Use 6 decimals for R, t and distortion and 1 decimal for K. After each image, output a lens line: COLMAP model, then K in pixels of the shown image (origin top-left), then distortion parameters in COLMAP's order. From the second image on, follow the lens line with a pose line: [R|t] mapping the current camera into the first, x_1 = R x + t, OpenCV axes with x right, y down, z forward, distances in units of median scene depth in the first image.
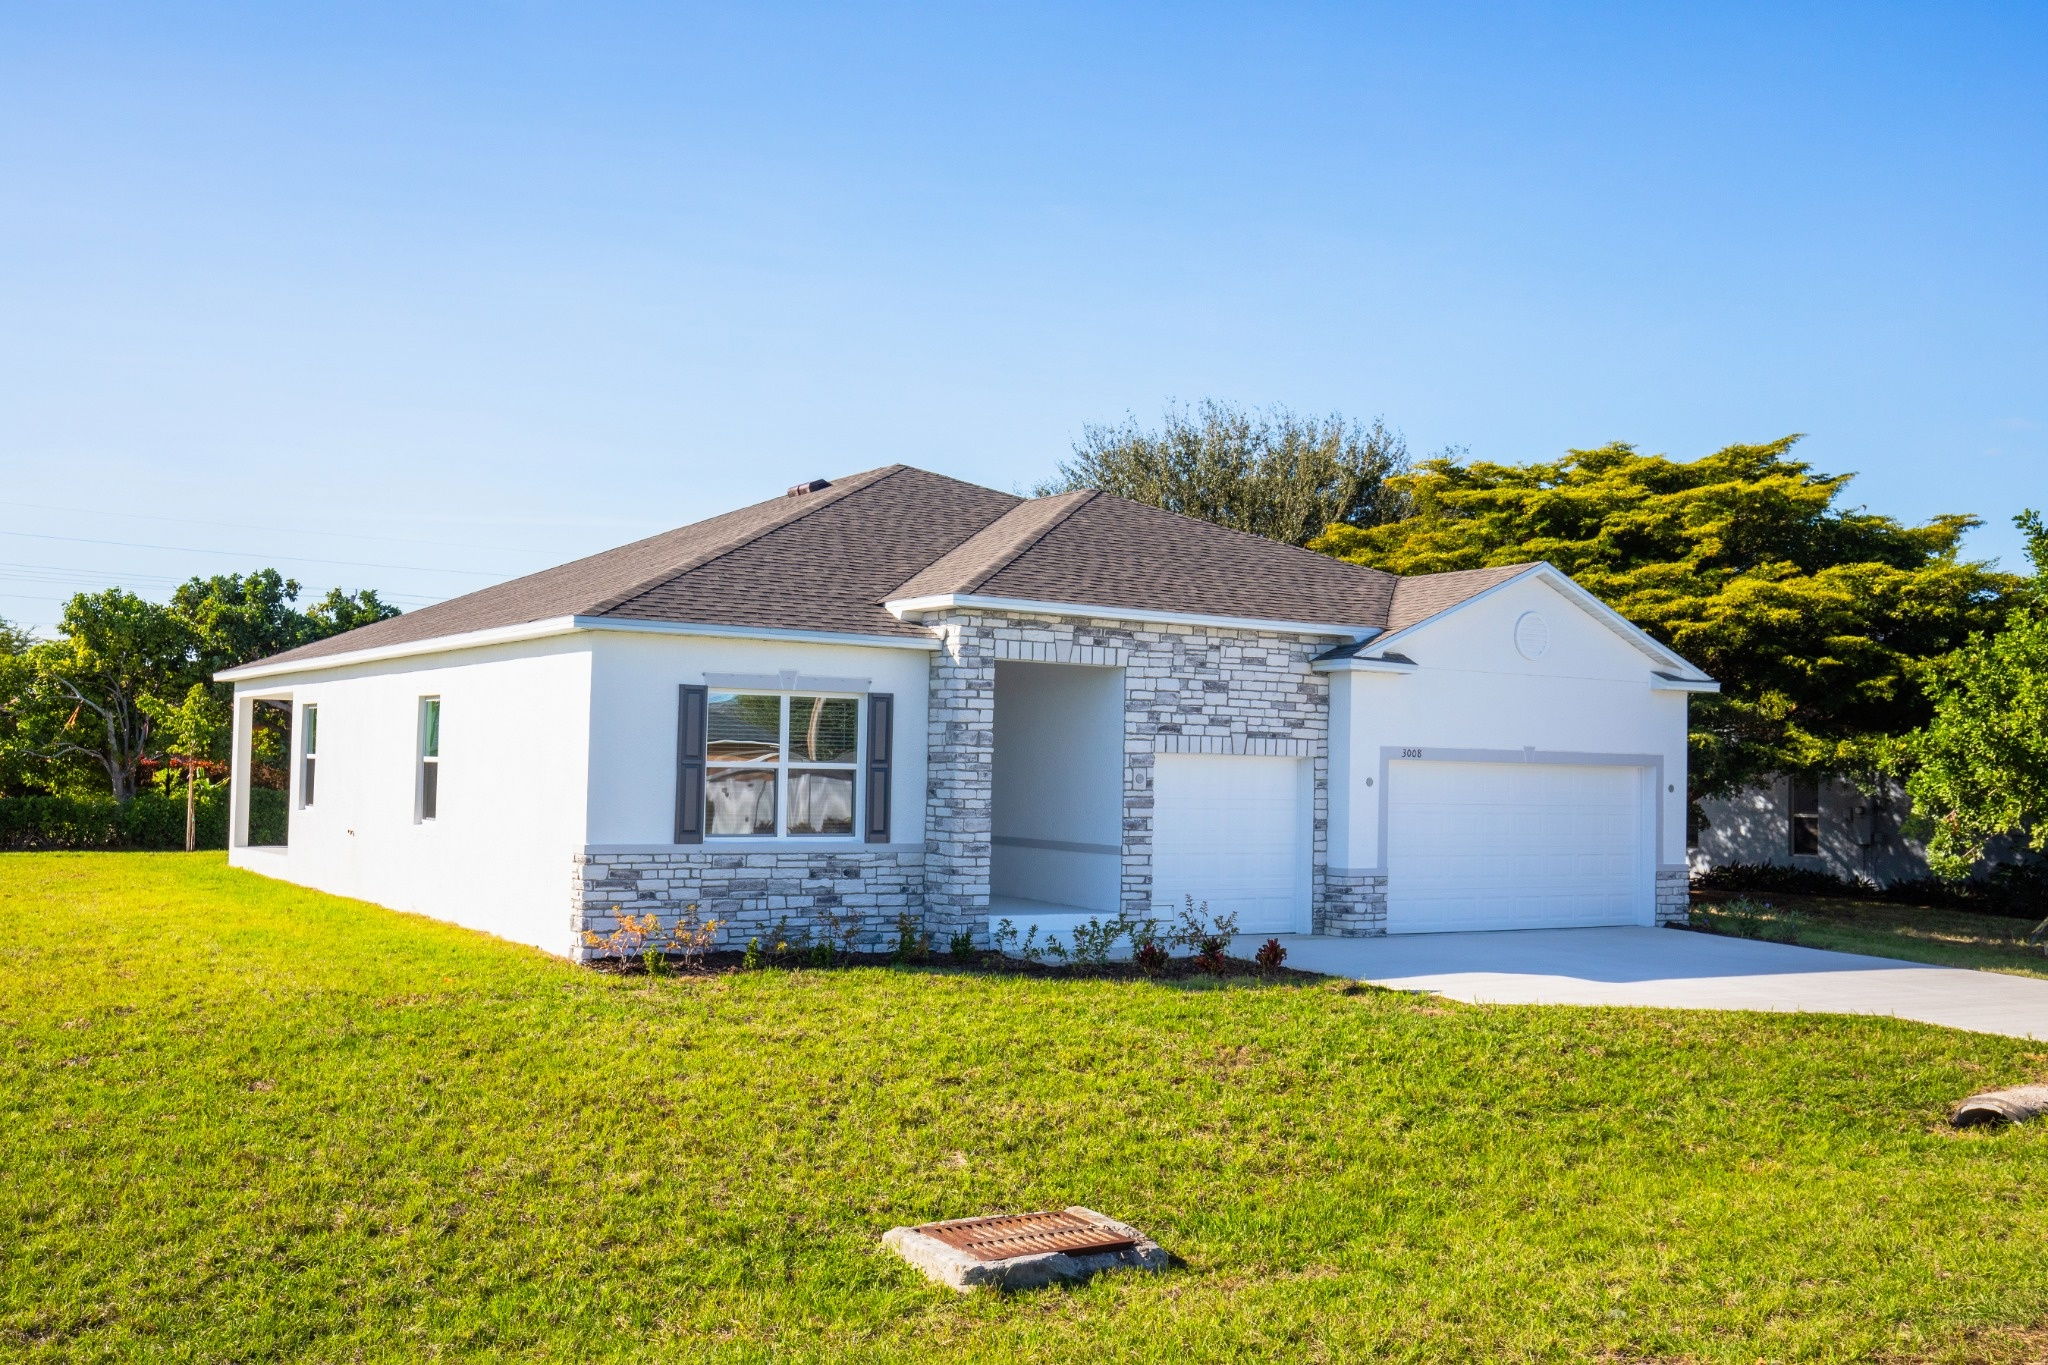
lens RADIAL K [[2105.2, 0, 1034.2], [0, 2105.2, 662.7], [0, 0, 1]] dist [0.055966, 0.000000]
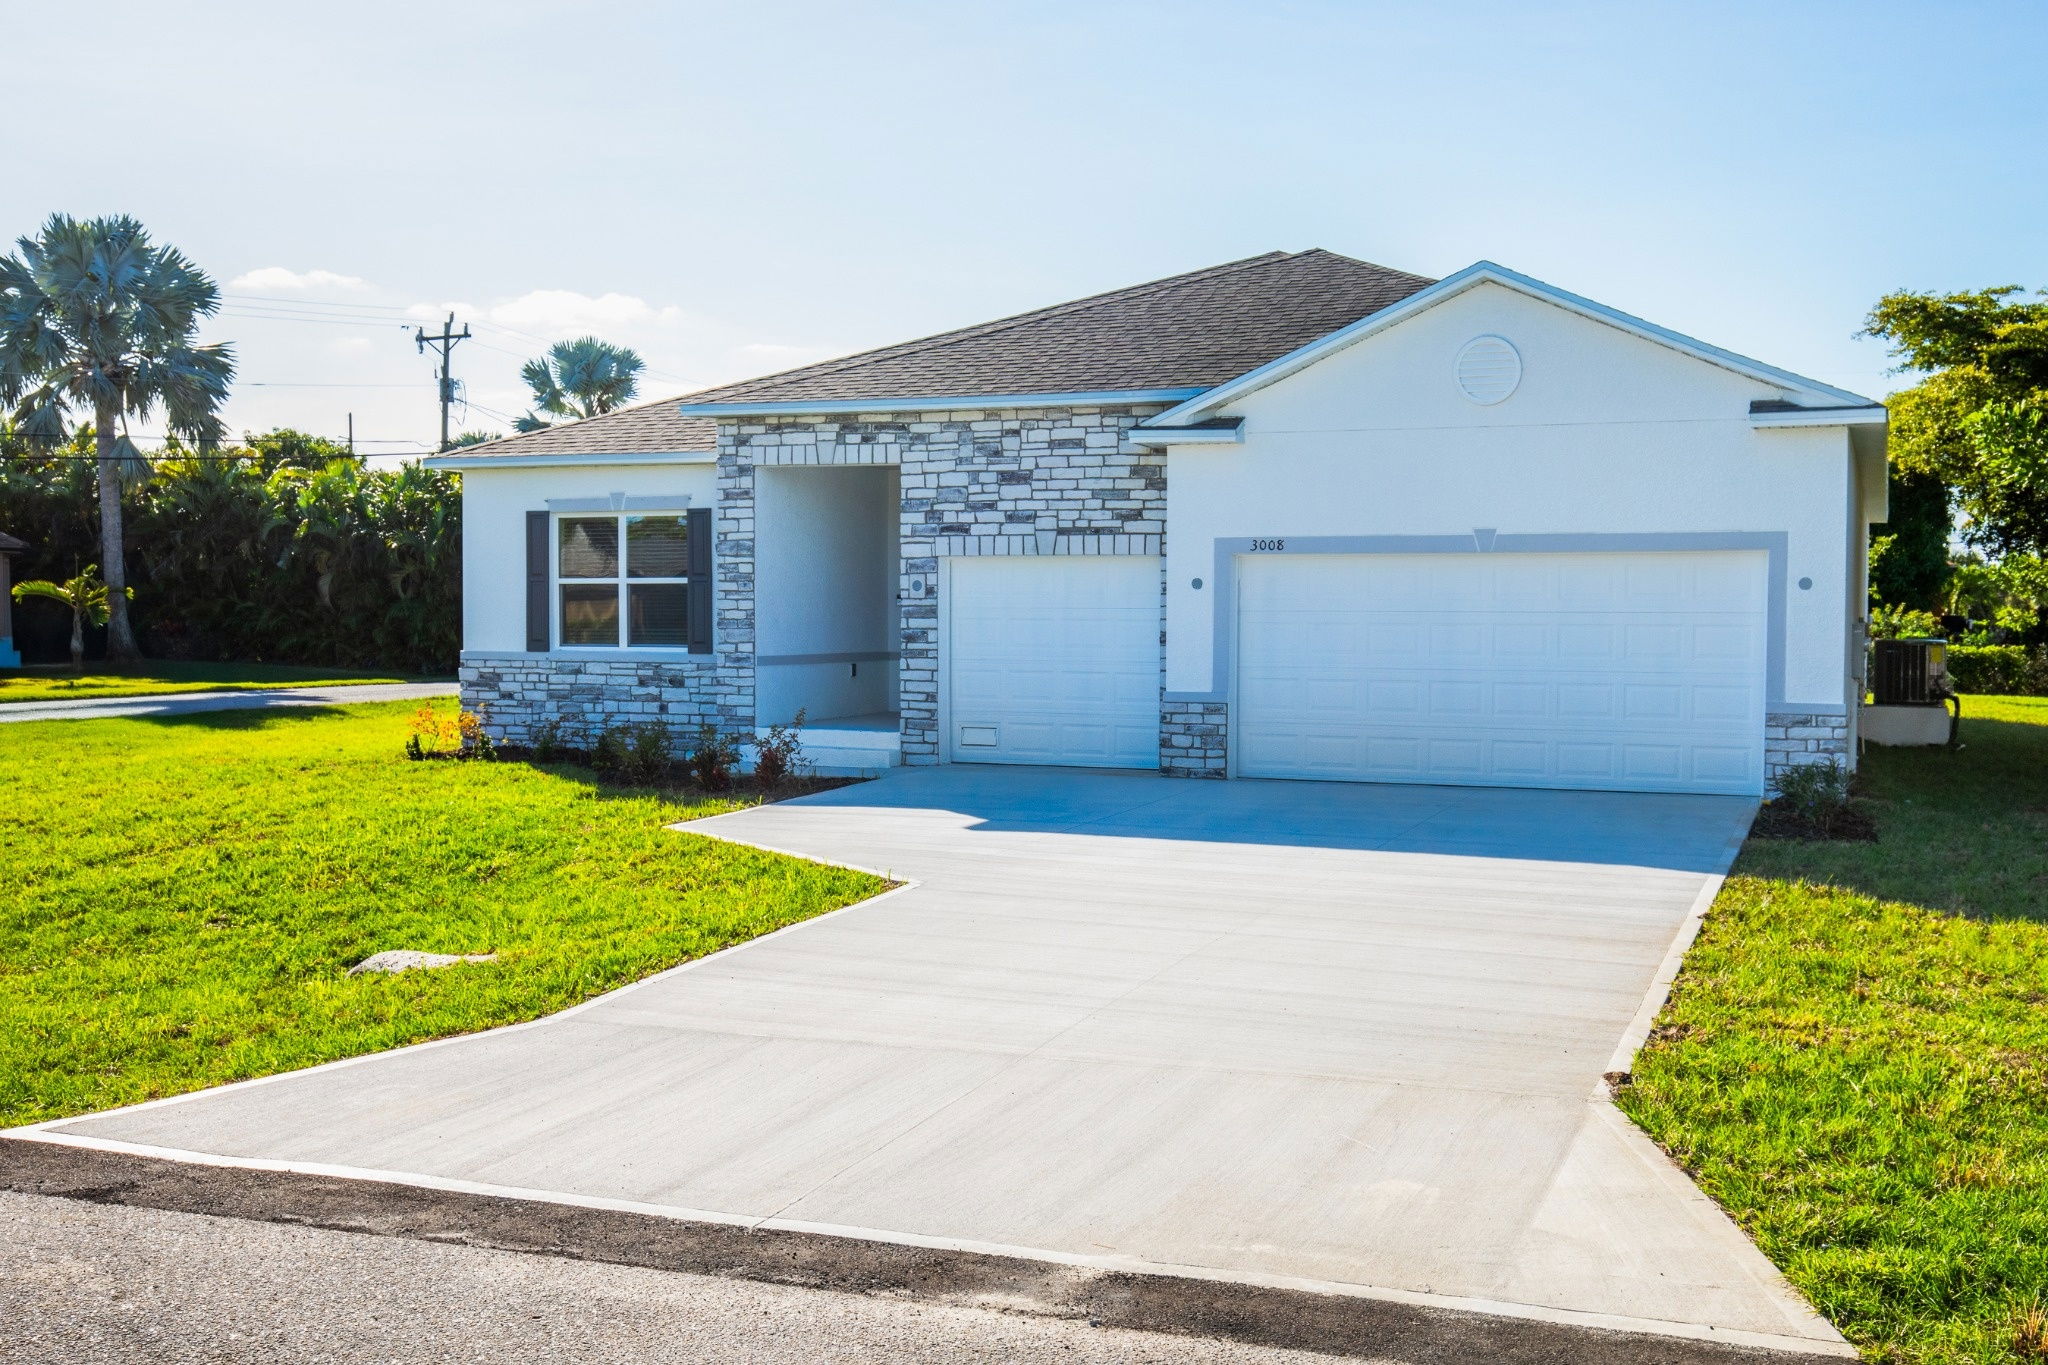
lens RADIAL K [[2105.2, 0, 1033.6], [0, 2105.2, 673.4], [0, 0, 1]] dist [0.055966, 0.000000]
pose [[0.543181, 0.010144, -0.839554, 0.839970], [0.052301, 0.997576, 0.045892, 0.053736], [0.837985, -0.068838, 0.541334, 0.550388]]
